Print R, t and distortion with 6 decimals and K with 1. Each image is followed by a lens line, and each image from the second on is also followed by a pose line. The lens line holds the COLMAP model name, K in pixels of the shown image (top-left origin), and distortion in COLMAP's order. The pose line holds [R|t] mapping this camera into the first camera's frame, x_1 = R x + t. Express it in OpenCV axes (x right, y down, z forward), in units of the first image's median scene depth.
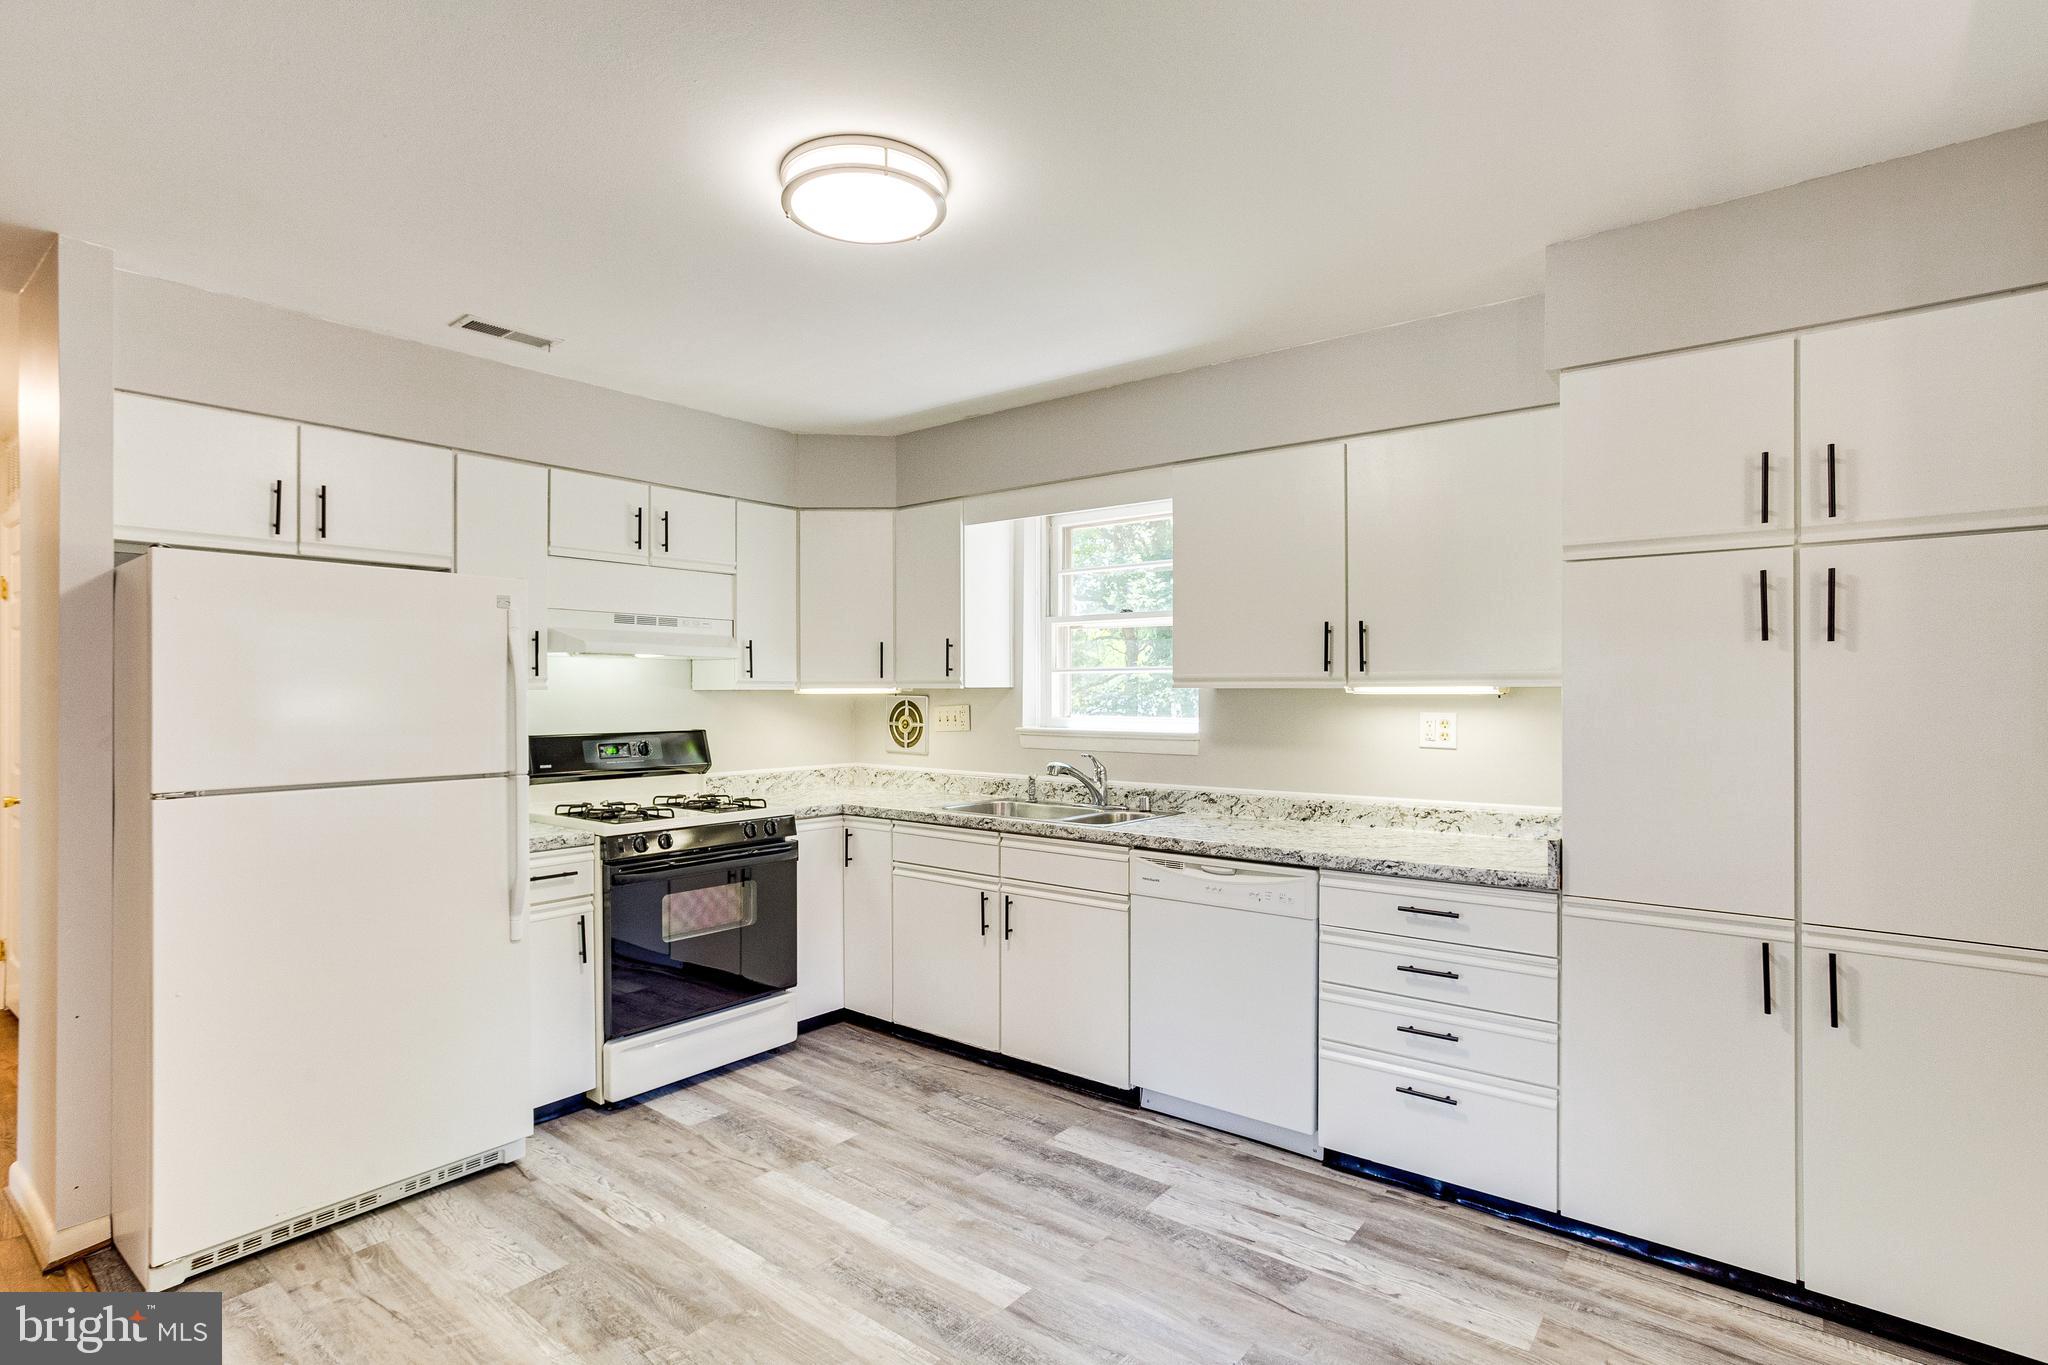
lens RADIAL K [[995.7, 0, 1015.4], [0, 995.7, 689.5], [0, 0, 1]] dist [-0.034003, 0.019489]
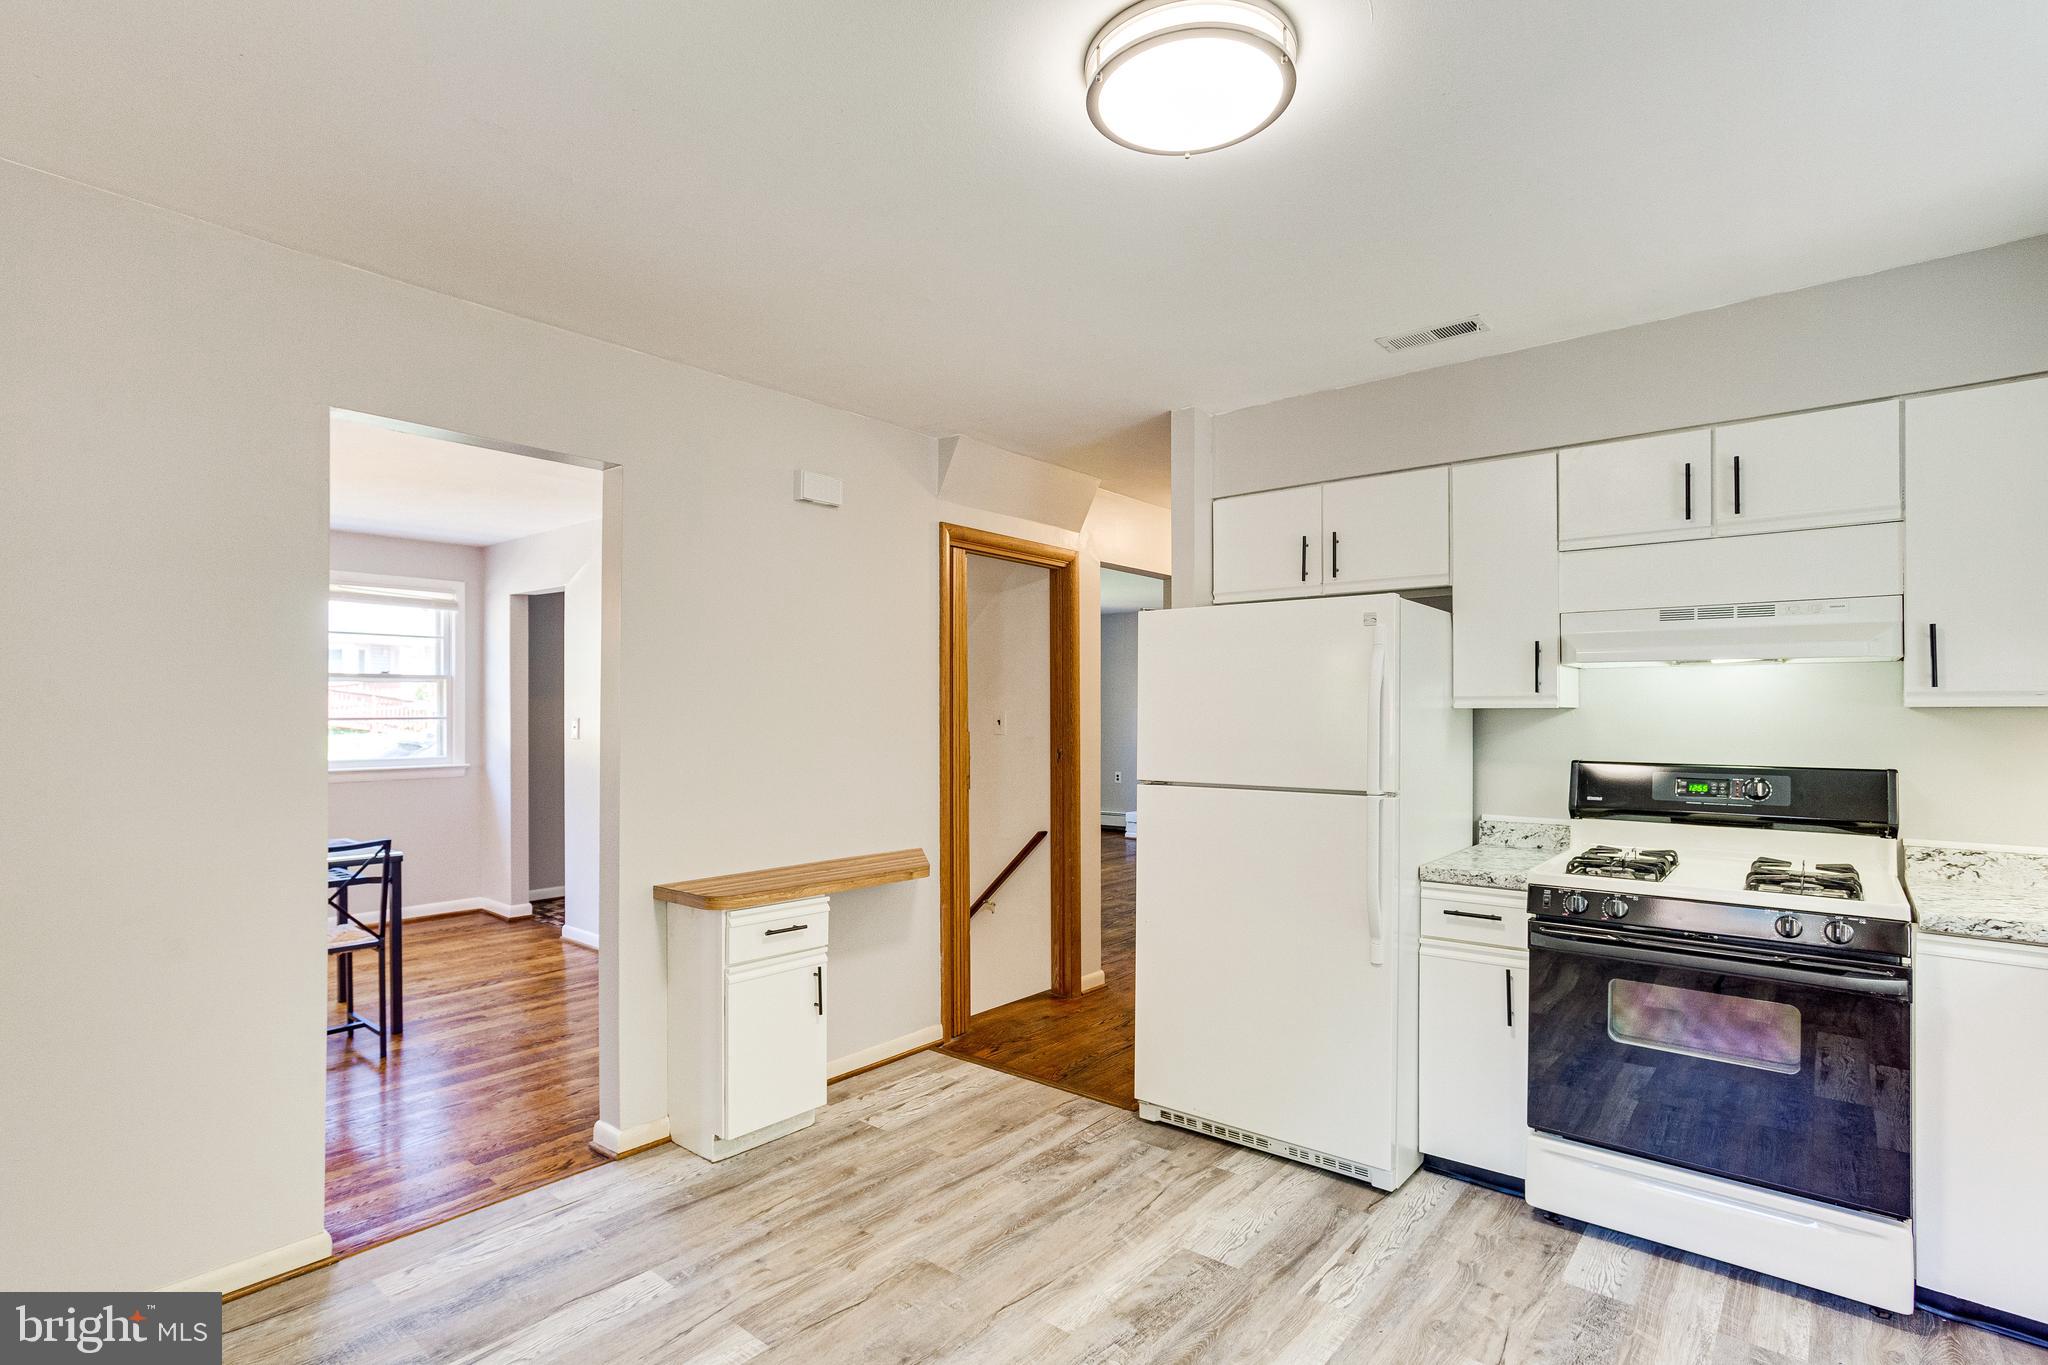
lens RADIAL K [[995.7, 0, 1020.6], [0, 995.7, 713.9], [0, 0, 1]] dist [-0.034003, 0.019489]
pose [[-0.018260, 0.001275, -0.999832, 0.410973], [0.001213, 0.999998, 0.001253, 0.003912], [0.999833, -0.001190, -0.018262, 0.566979]]
